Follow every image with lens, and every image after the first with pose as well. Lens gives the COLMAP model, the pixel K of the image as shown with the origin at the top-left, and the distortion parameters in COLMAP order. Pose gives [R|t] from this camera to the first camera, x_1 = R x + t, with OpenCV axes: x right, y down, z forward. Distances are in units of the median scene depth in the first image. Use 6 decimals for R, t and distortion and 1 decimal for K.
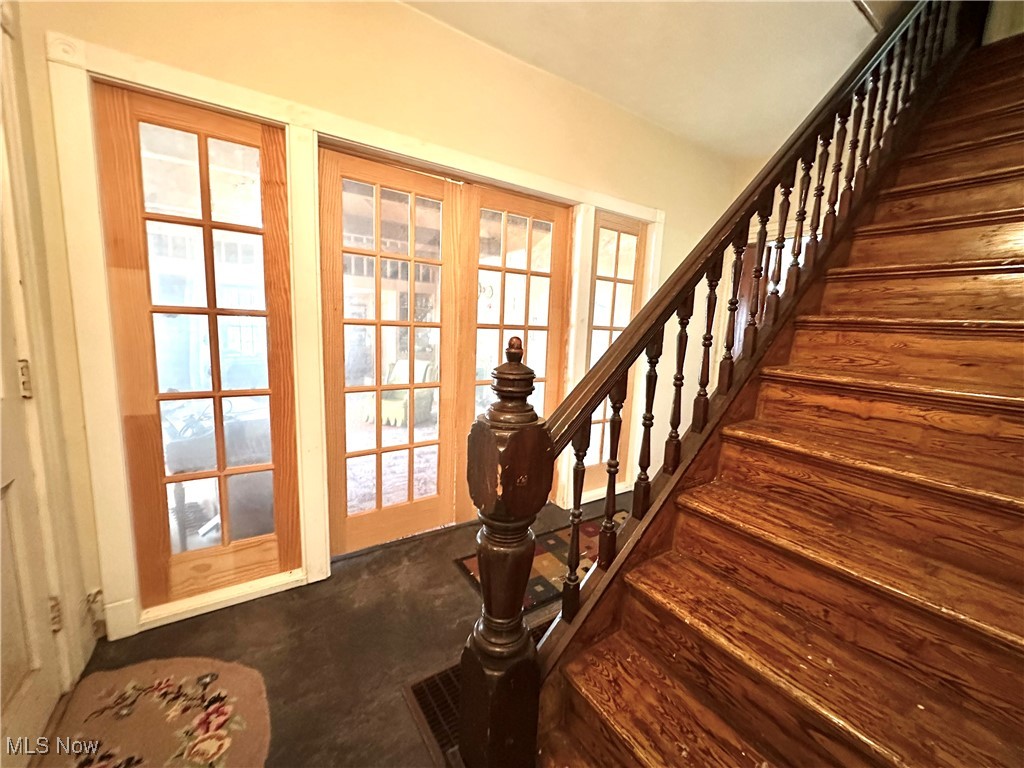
lens RADIAL K [[416.2, 0, 506.0], [0, 416.2, 388.4], [0, 0, 1]] dist [0.003939, -0.000603]
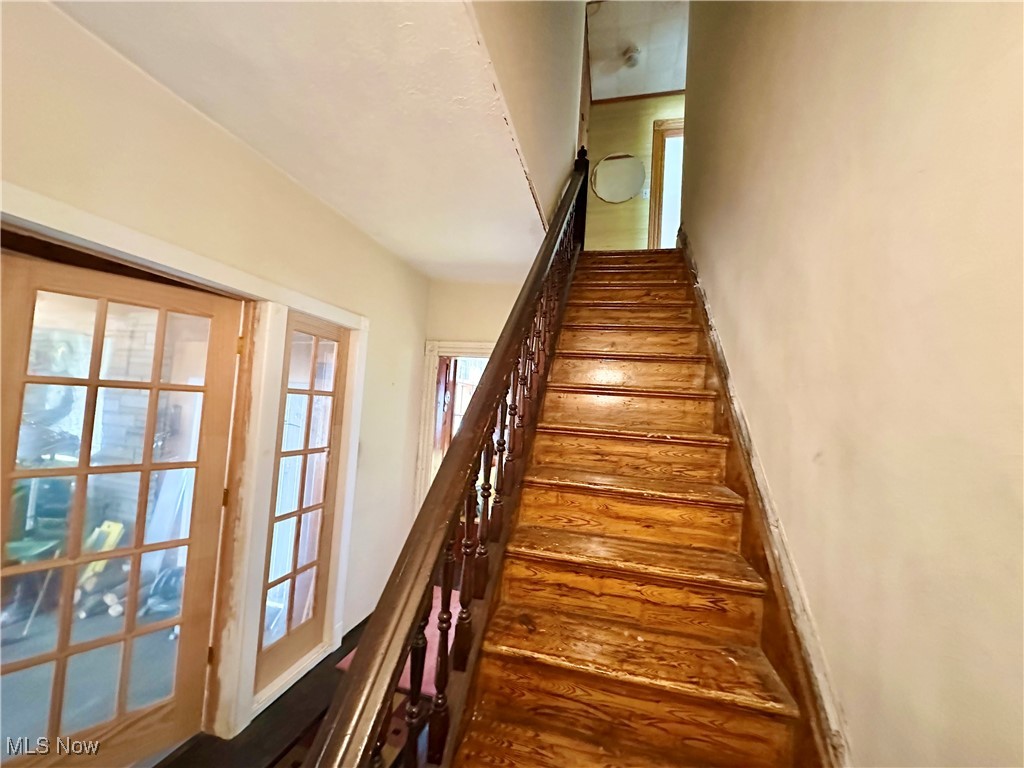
lens RADIAL K [[416.2, 0, 506.0], [0, 416.2, 388.4], [0, 0, 1]] dist [0.003939, -0.000603]
pose [[0.738666, 0.037252, 0.673042, -0.009157], [0.062624, 0.990361, -0.123546, -0.312494], [-0.671156, 0.133408, 0.729213, 0.337265]]
